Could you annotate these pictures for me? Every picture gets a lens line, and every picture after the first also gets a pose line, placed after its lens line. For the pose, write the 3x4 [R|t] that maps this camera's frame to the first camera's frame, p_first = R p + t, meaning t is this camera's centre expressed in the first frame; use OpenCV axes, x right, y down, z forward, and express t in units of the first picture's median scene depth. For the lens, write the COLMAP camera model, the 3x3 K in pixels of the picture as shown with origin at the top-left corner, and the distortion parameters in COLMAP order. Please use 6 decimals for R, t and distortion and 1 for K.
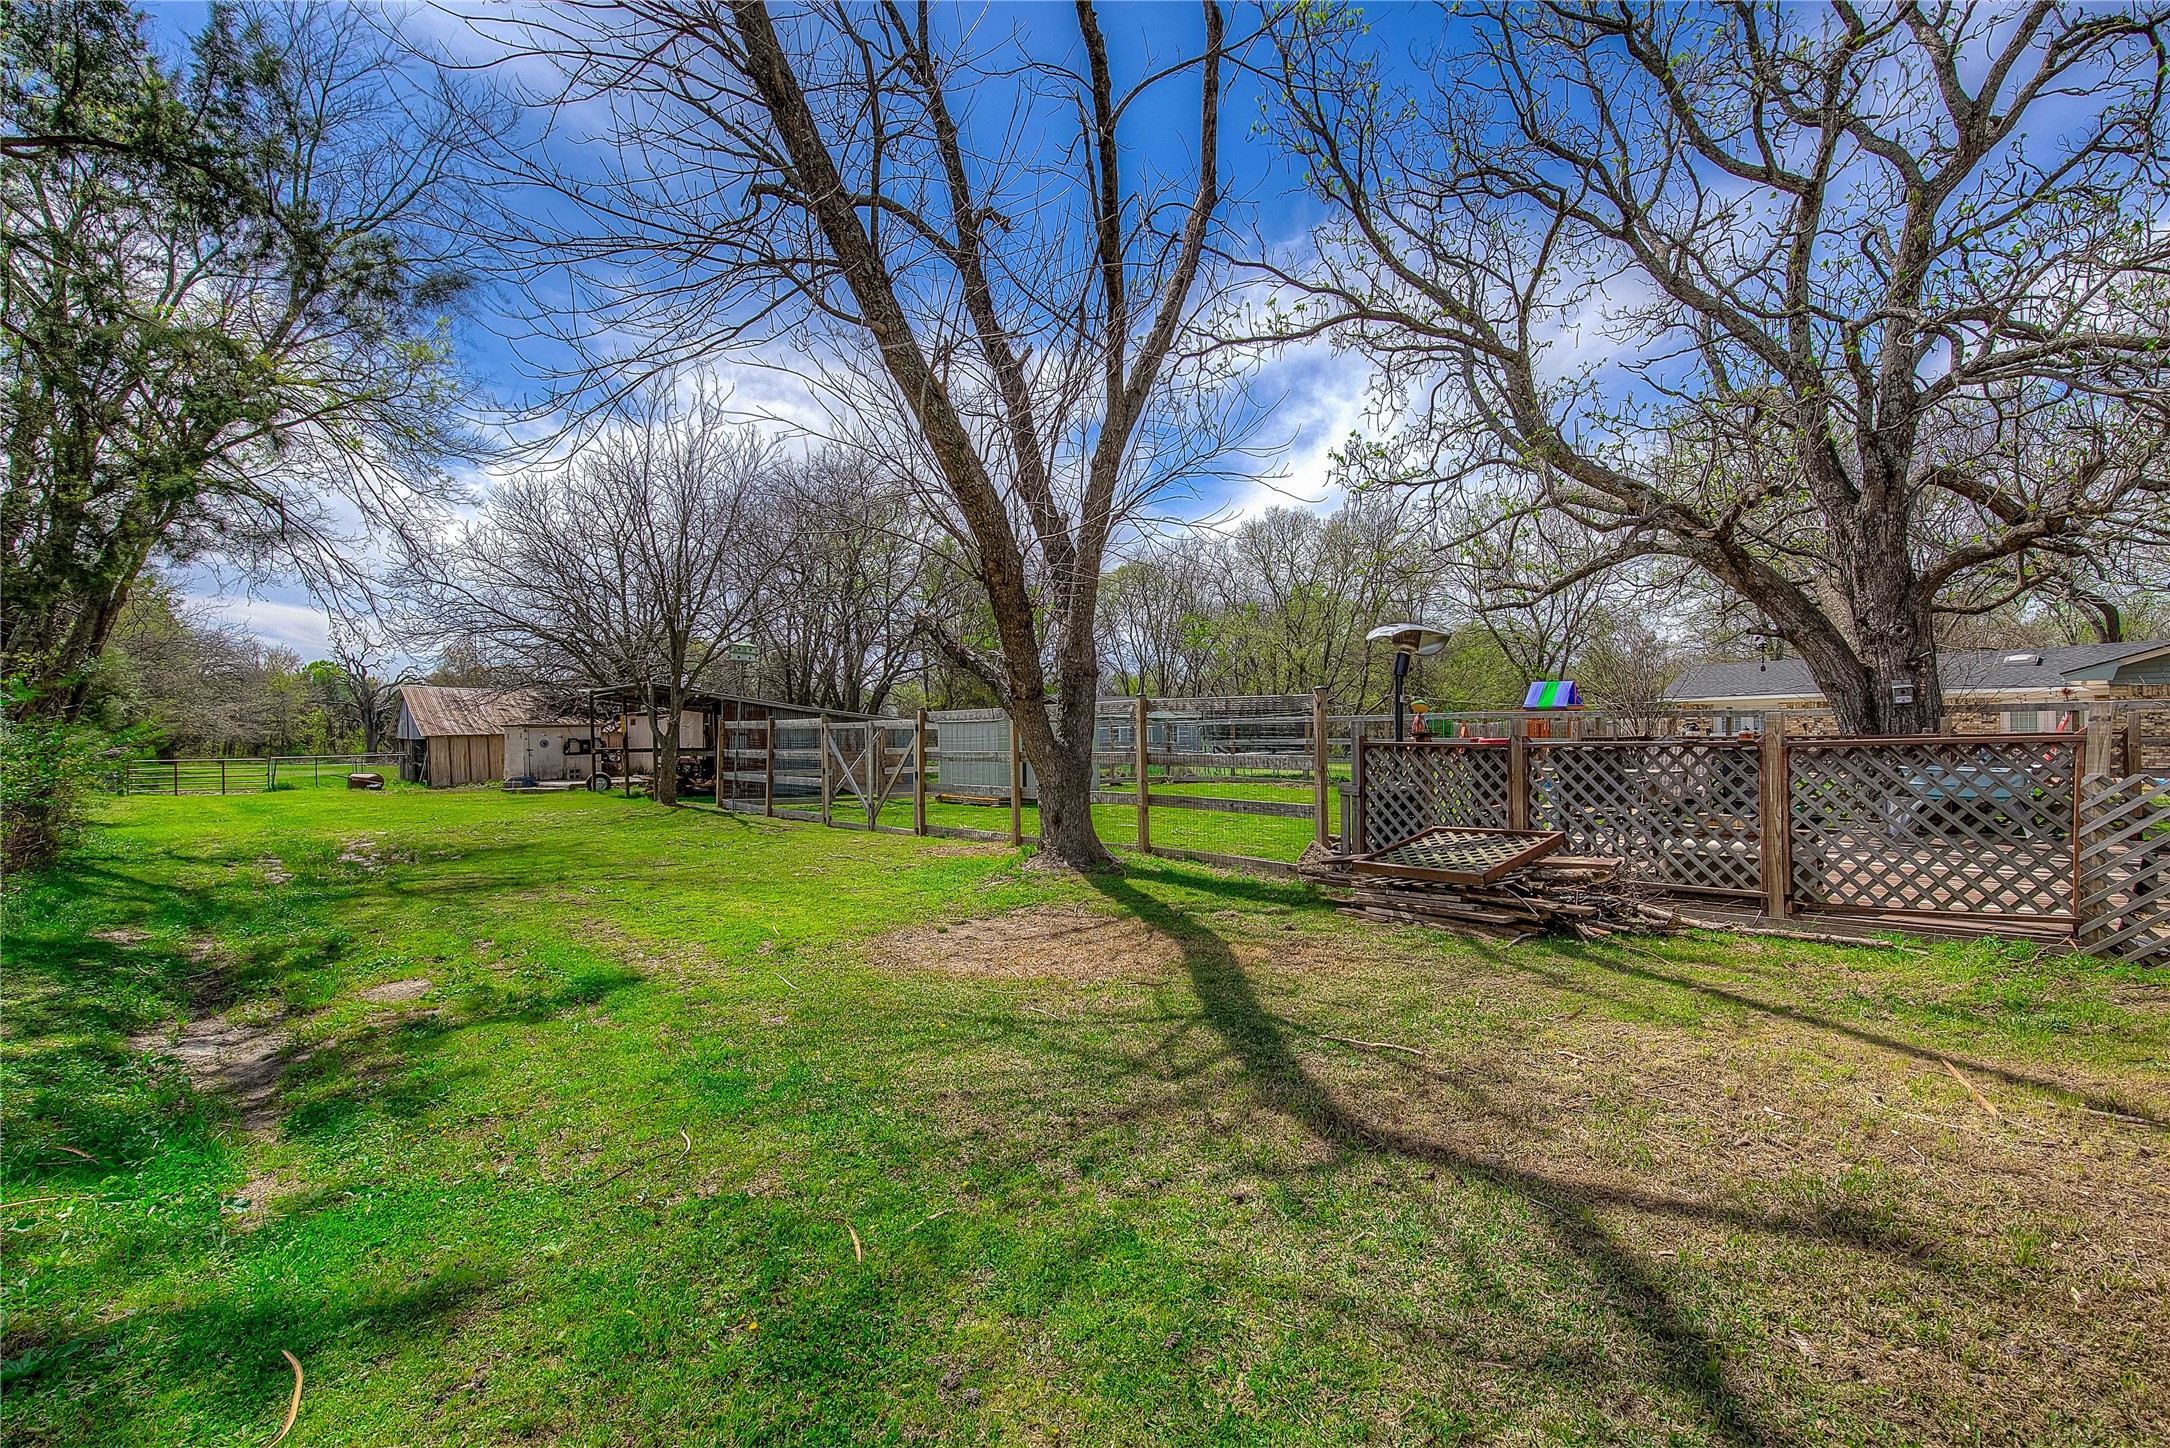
lens RADIAL K [[988.7, 0, 1091.8], [0, 988.7, 733.2], [0, 0, 1]] dist [0.002486, 0.000124]
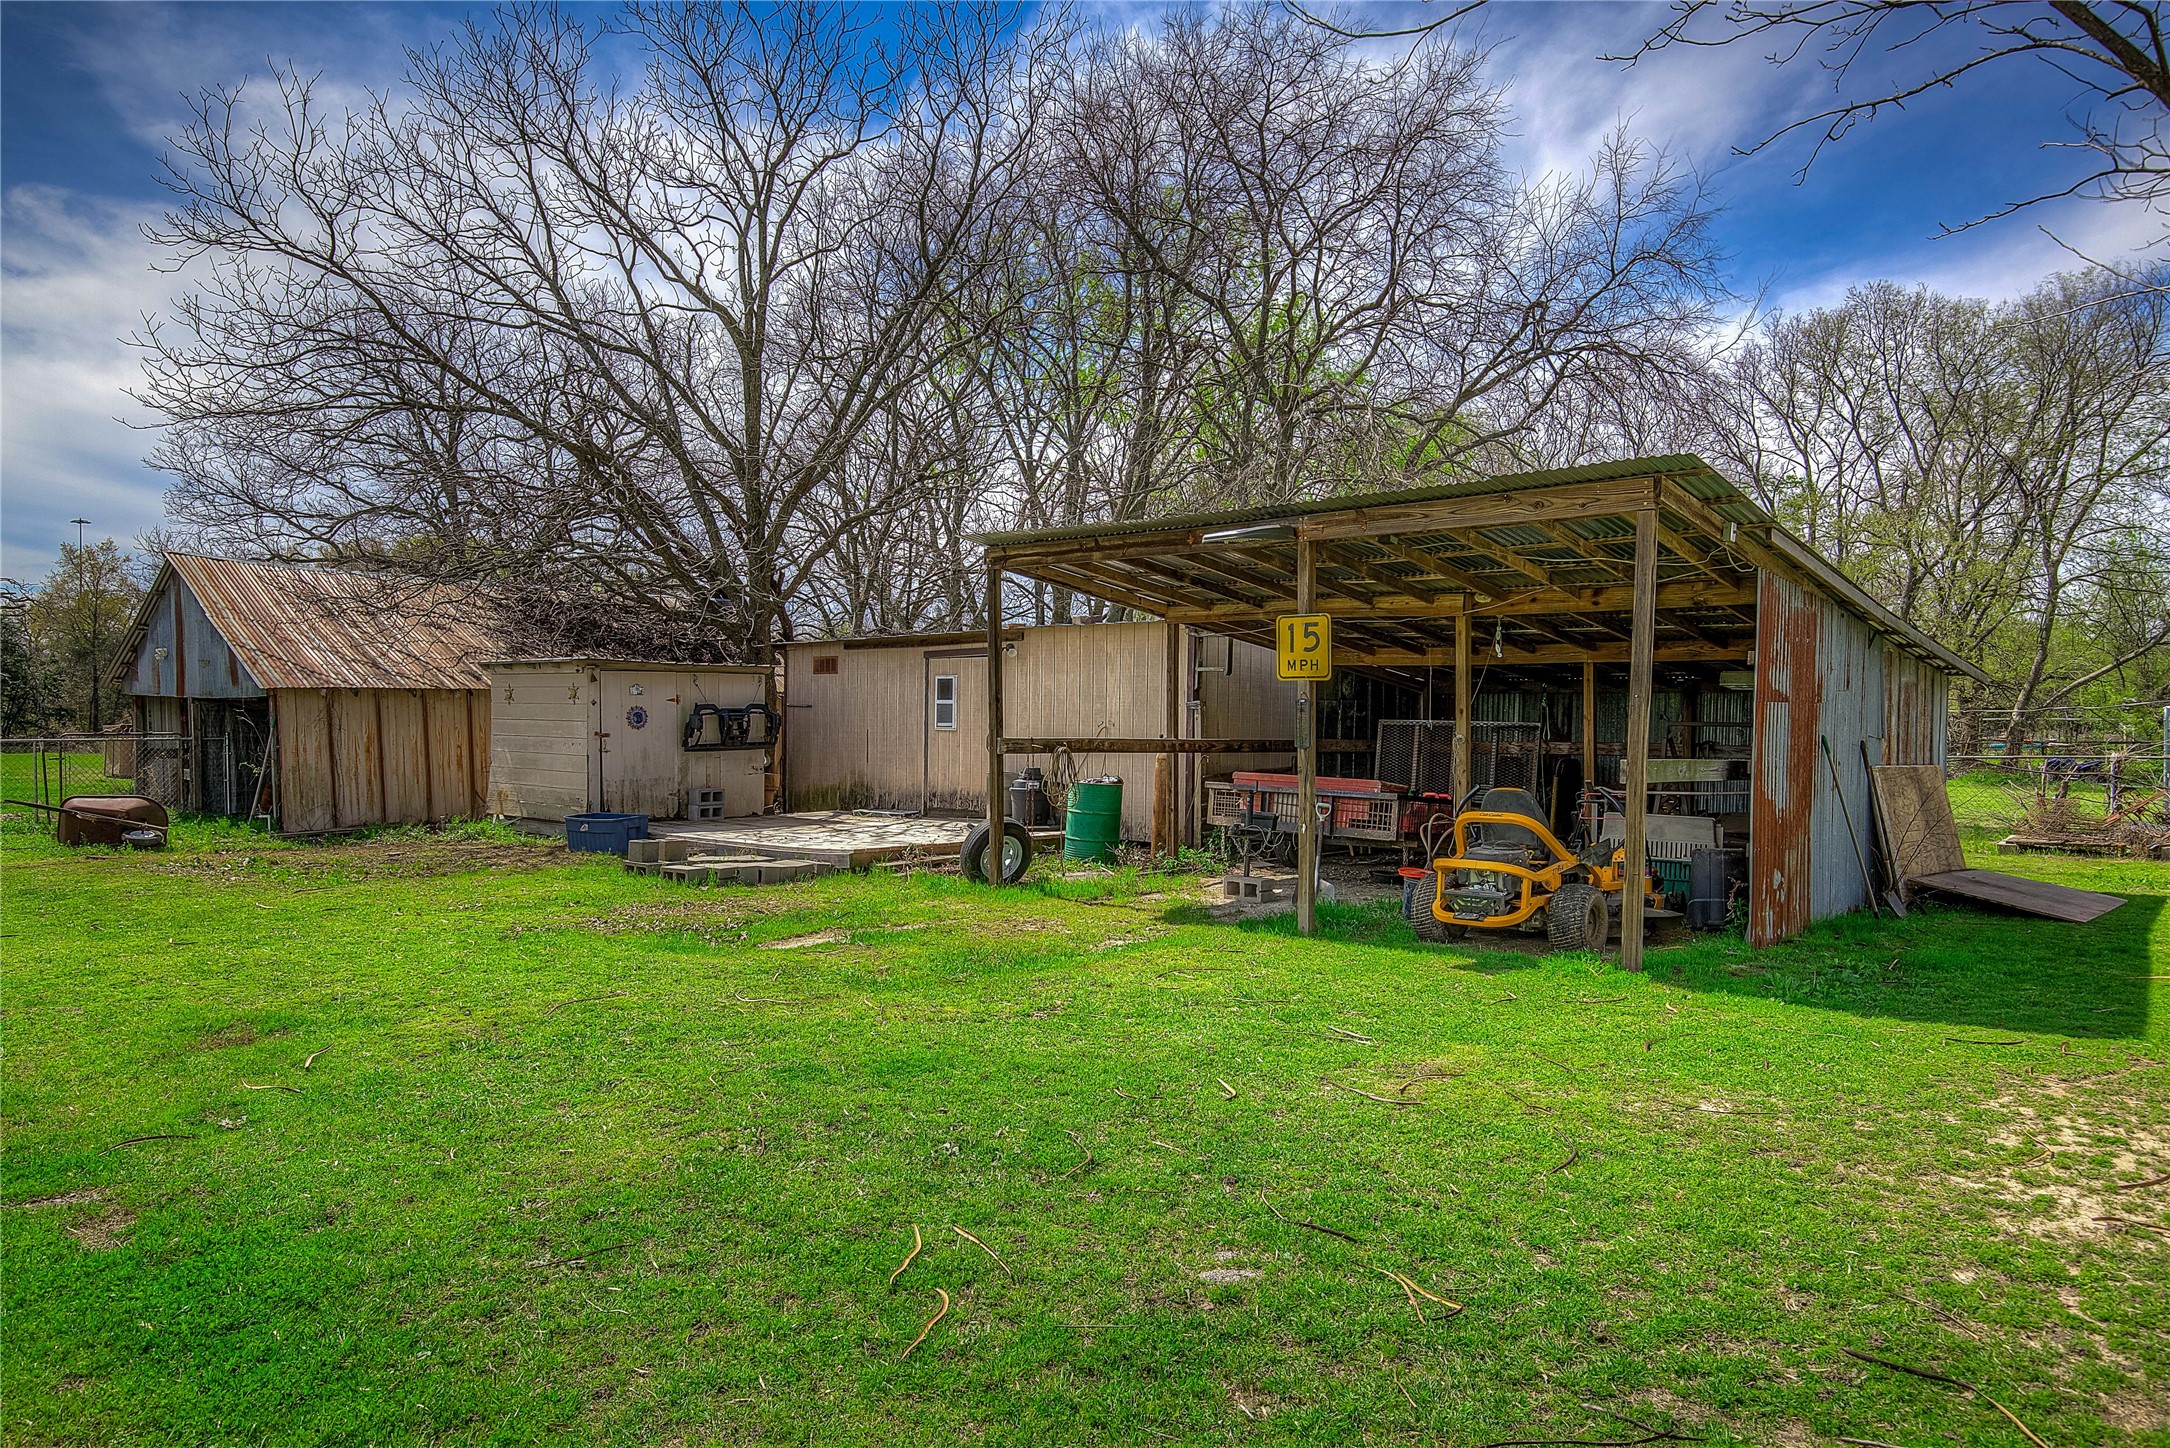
lens RADIAL K [[1404.1, 0, 1096.9], [0, 1404.1, 735.0], [0, 0, 1]] dist [0.008827, -0.005501]
pose [[0.996844, 0.019190, 0.077033, -0.417473], [-0.020037, 0.999747, 0.010237, 0.008226], [-0.076817, -0.011748, 0.996976, 0.478985]]
